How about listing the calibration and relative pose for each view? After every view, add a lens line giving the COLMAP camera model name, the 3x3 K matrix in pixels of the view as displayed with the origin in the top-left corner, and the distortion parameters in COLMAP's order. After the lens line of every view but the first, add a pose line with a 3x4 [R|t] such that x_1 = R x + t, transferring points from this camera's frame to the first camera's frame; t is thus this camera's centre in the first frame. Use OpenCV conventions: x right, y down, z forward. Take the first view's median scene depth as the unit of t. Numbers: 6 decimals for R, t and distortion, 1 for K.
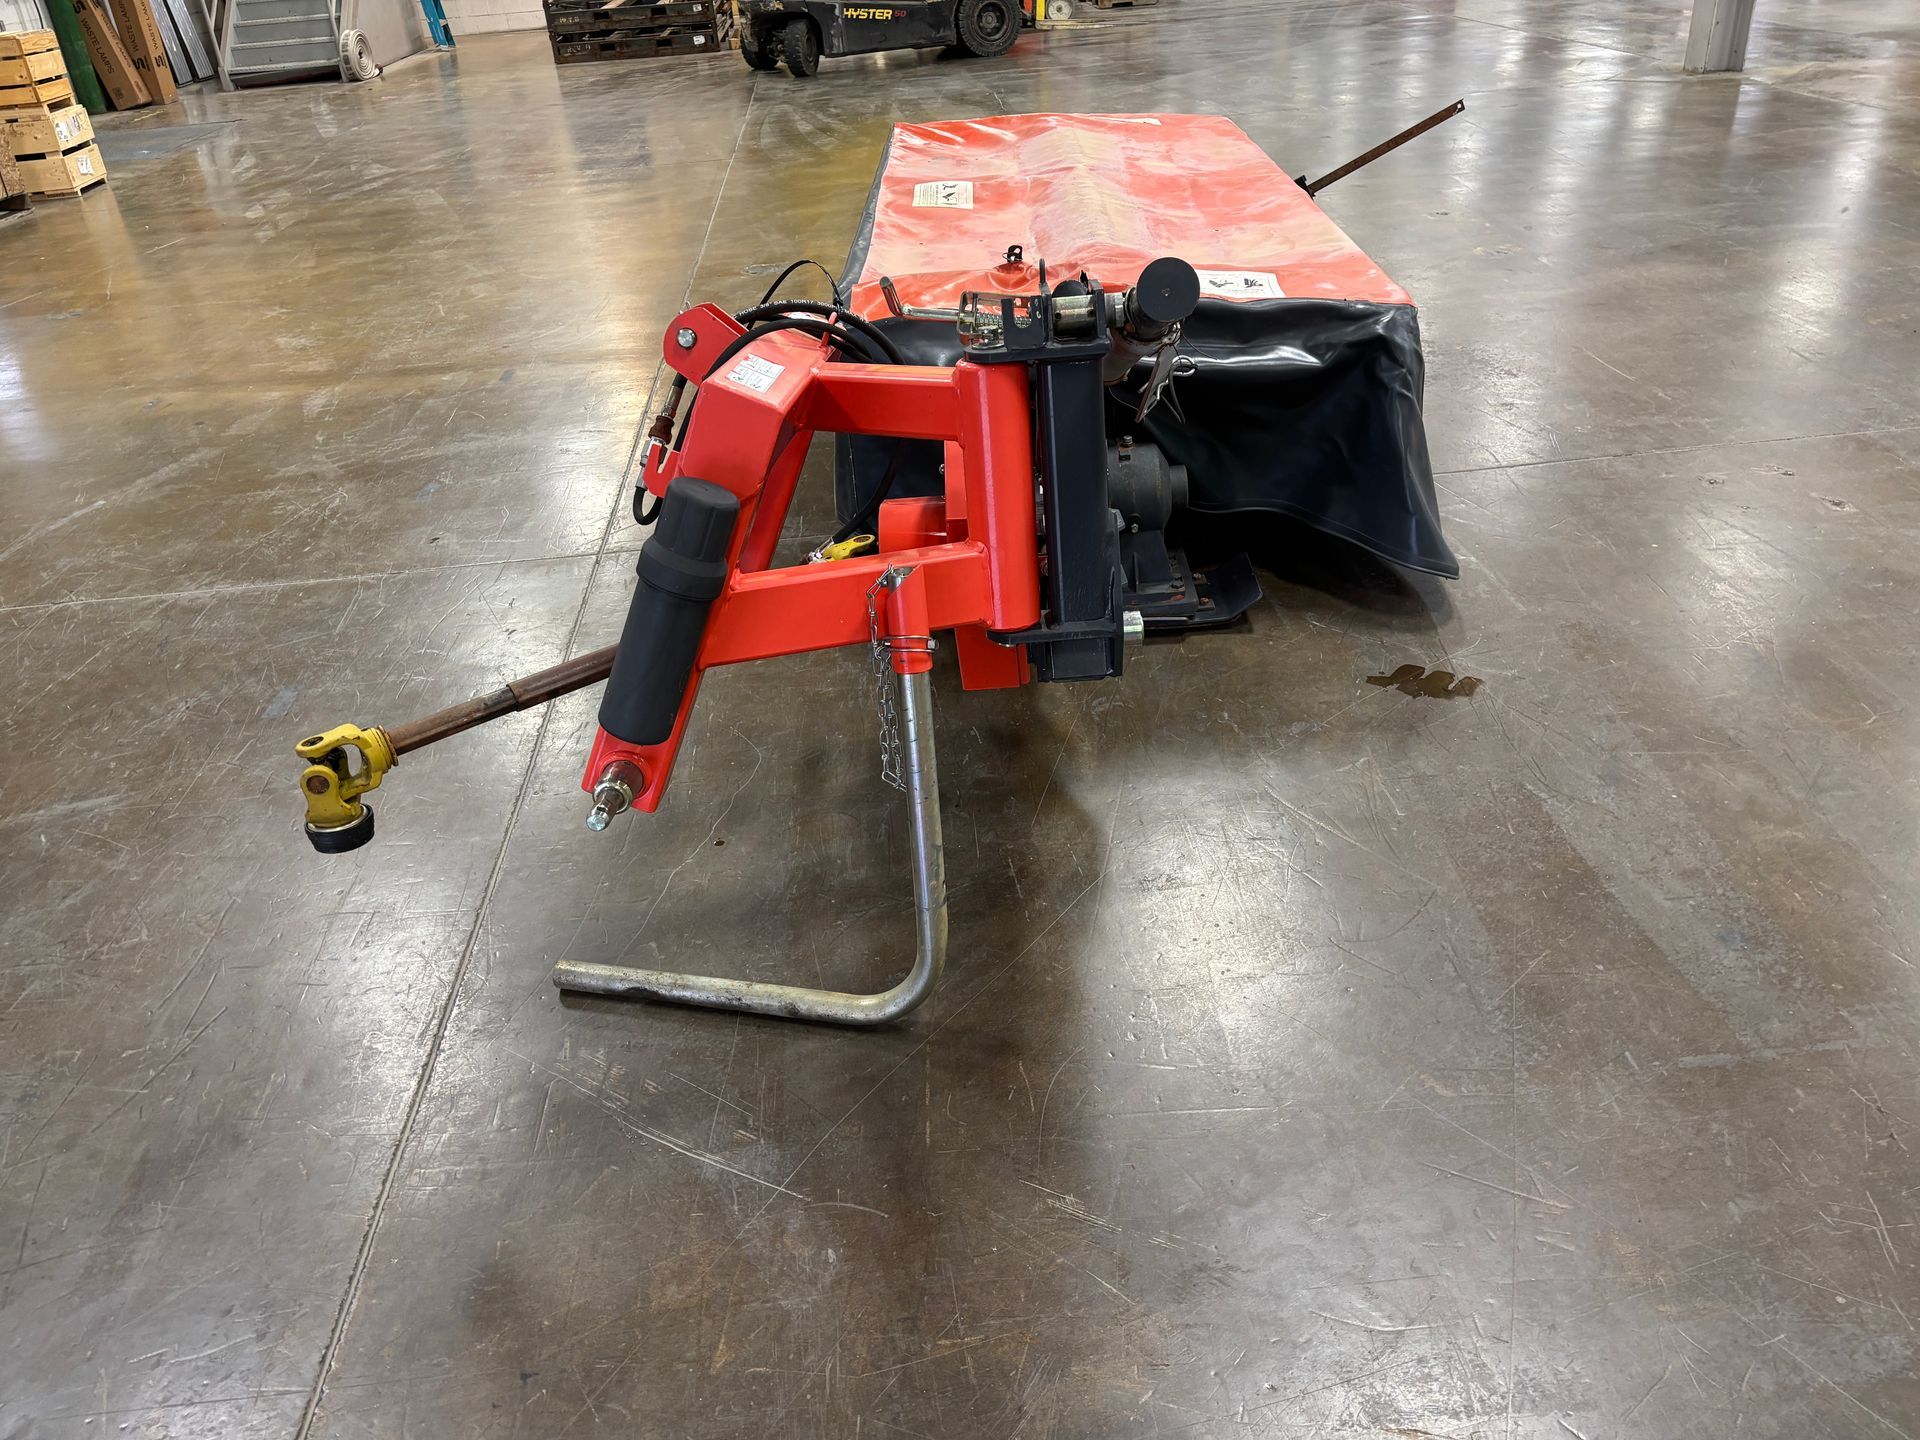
lens RADIAL K [[1448.9, 0, 967.6], [0, 1448.9, 737.7], [0, 0, 1]] dist [0.051980, -0.048385]
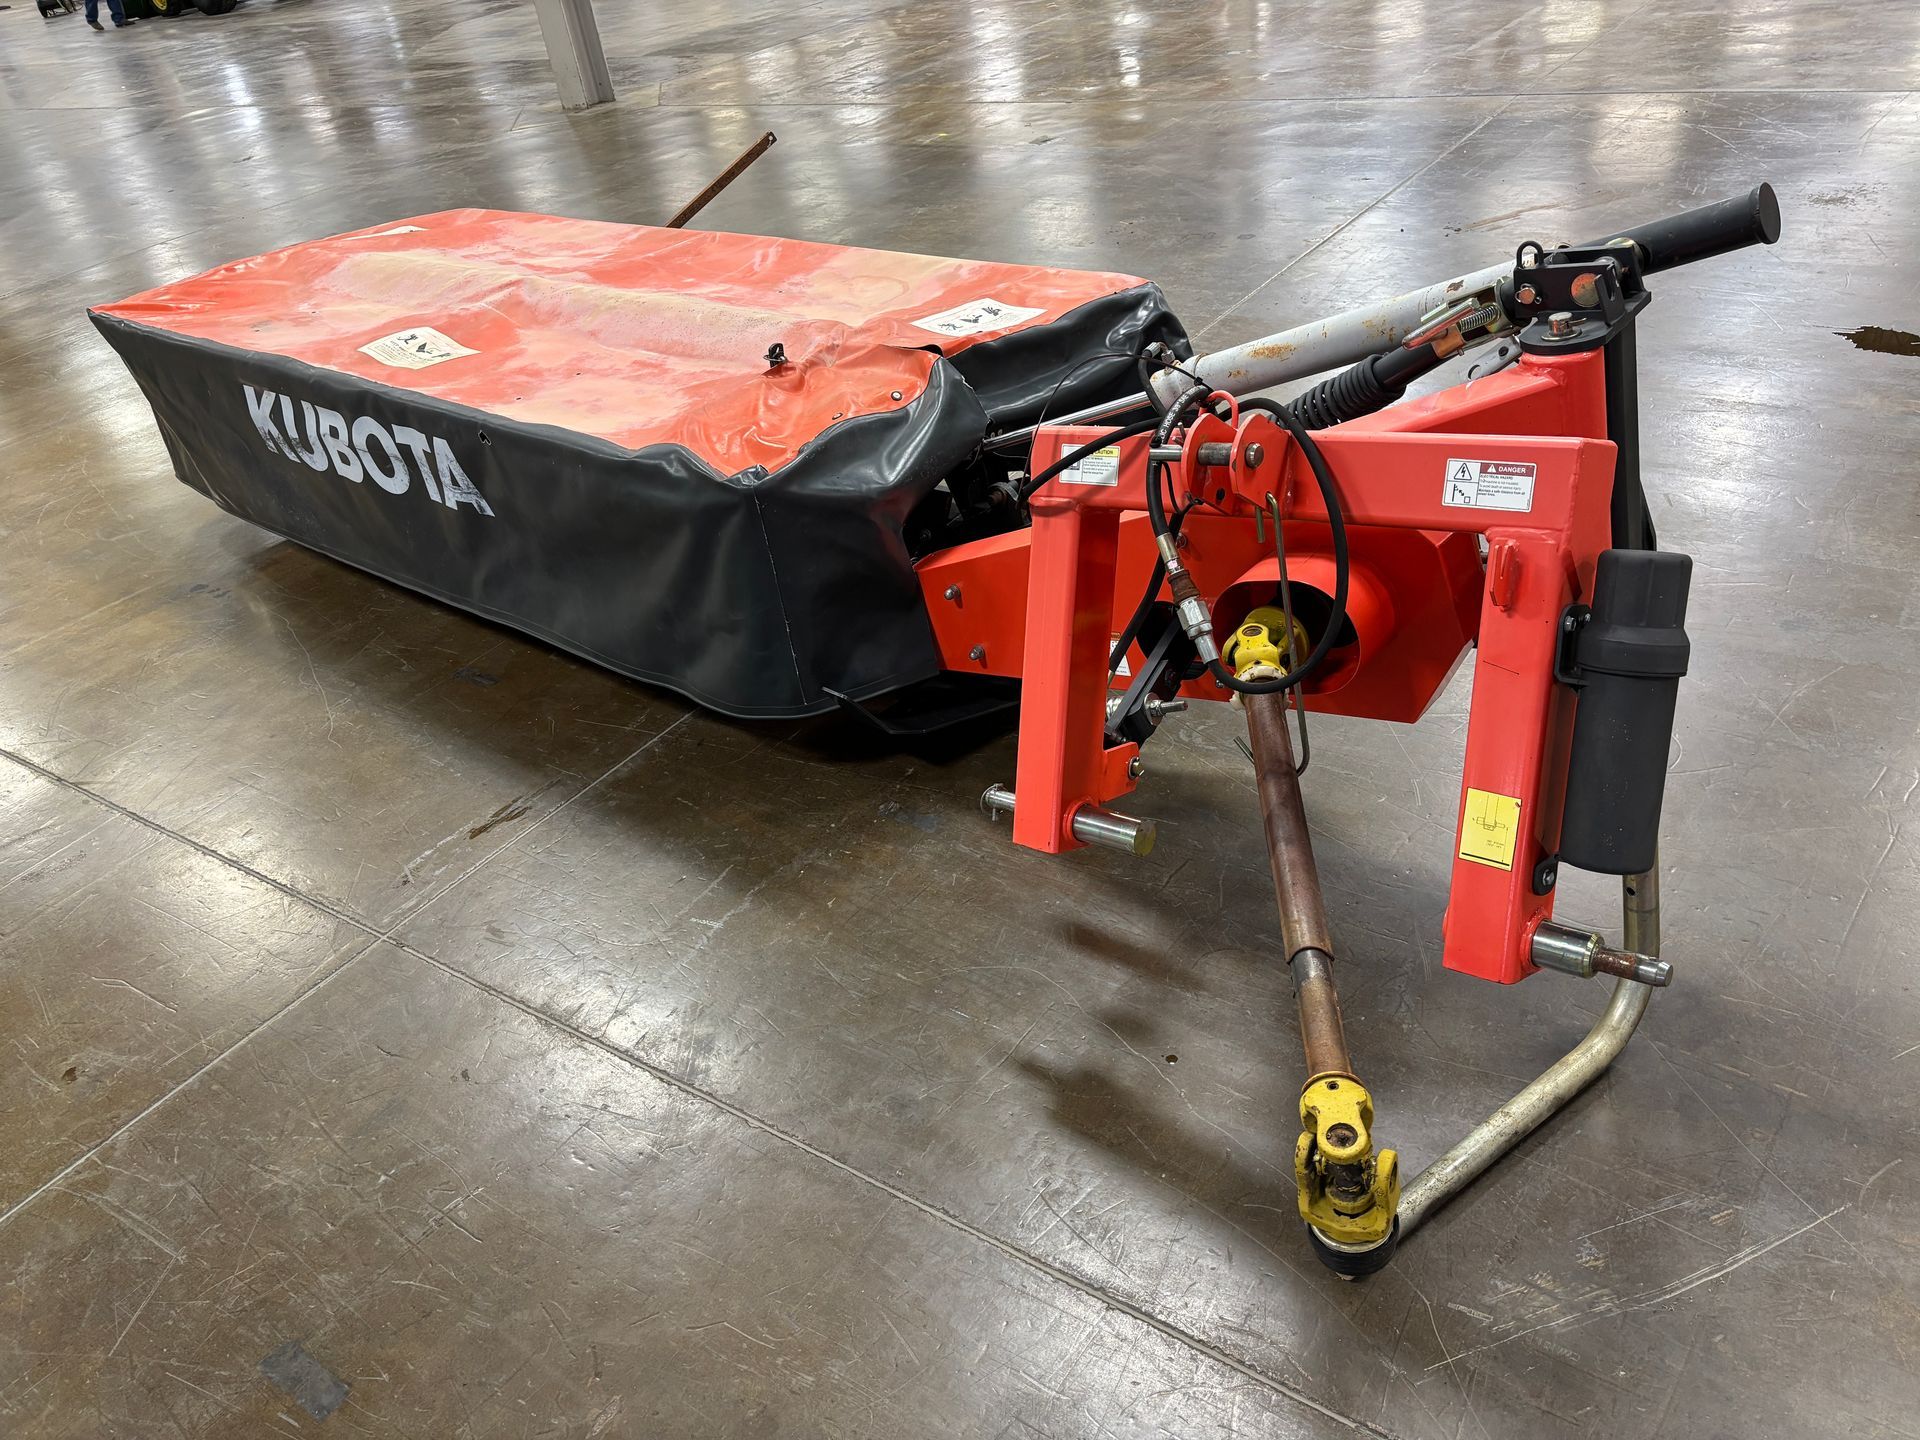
lens RADIAL K [[1448.9, 0, 964.5], [0, 1448.9, 720.6], [0, 0, 1]] dist [0.051980, -0.048385]
pose [[0.642676, -0.443395, 0.624795, -0.187939], [0.471327, 0.871745, 0.133832, -0.071850], [-0.604003, 0.208472, 0.769234, 0.109715]]
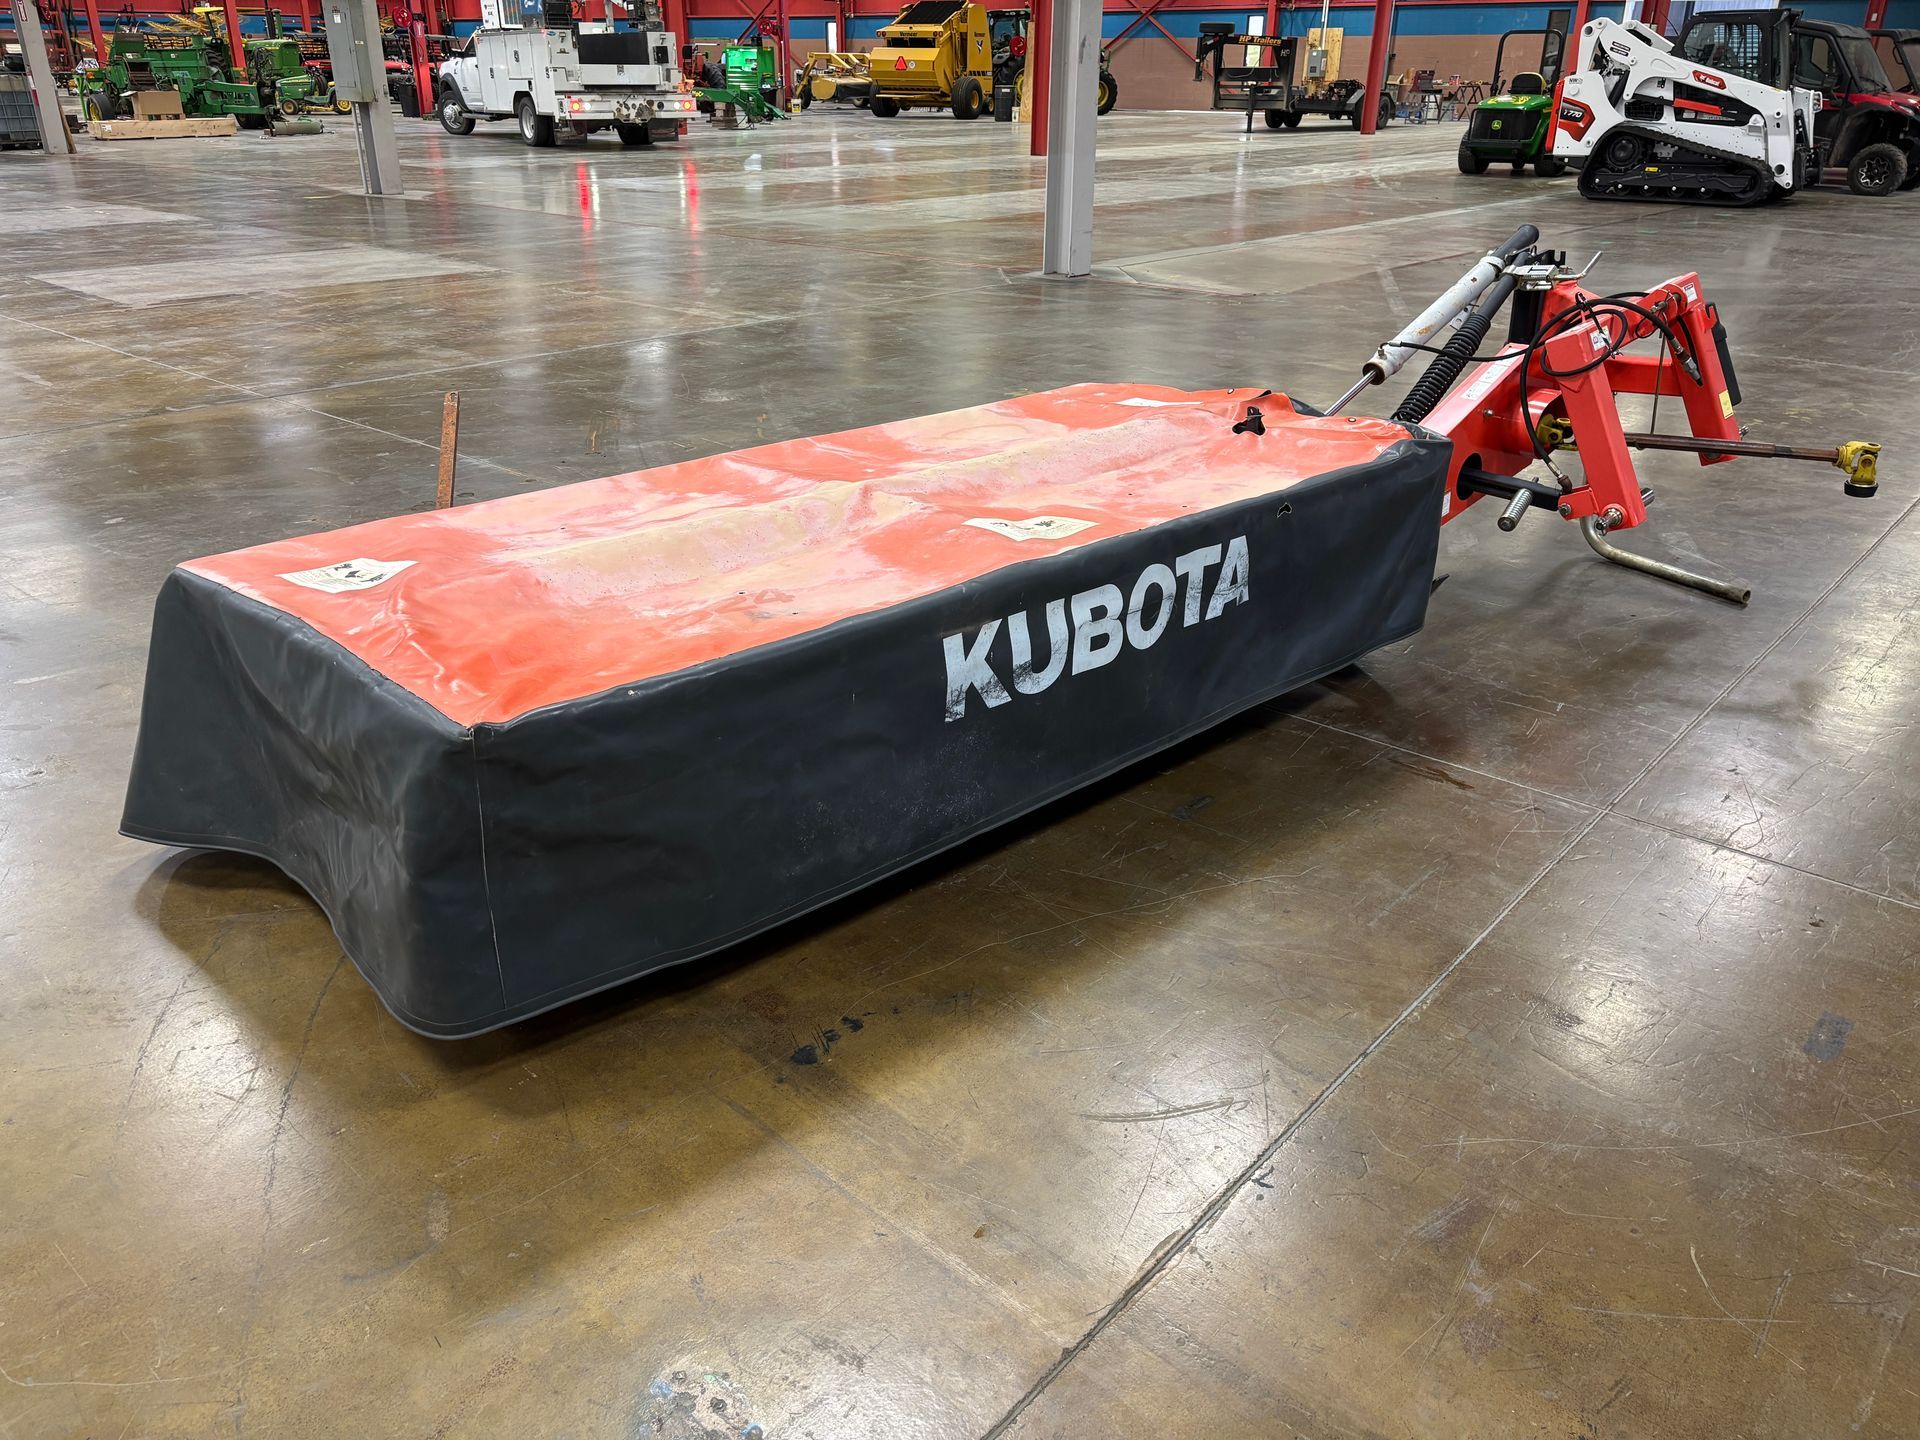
lens RADIAL K [[1448.9, 0, 941.4], [0, 1448.9, 717.6], [0, 0, 1]] dist [0.051980, -0.048385]
pose [[-0.685639, -0.242905, 0.686219, -0.228452], [0.403438, 0.657864, 0.635966, -0.354496], [-0.605918, 0.712890, -0.353060, 0.608835]]
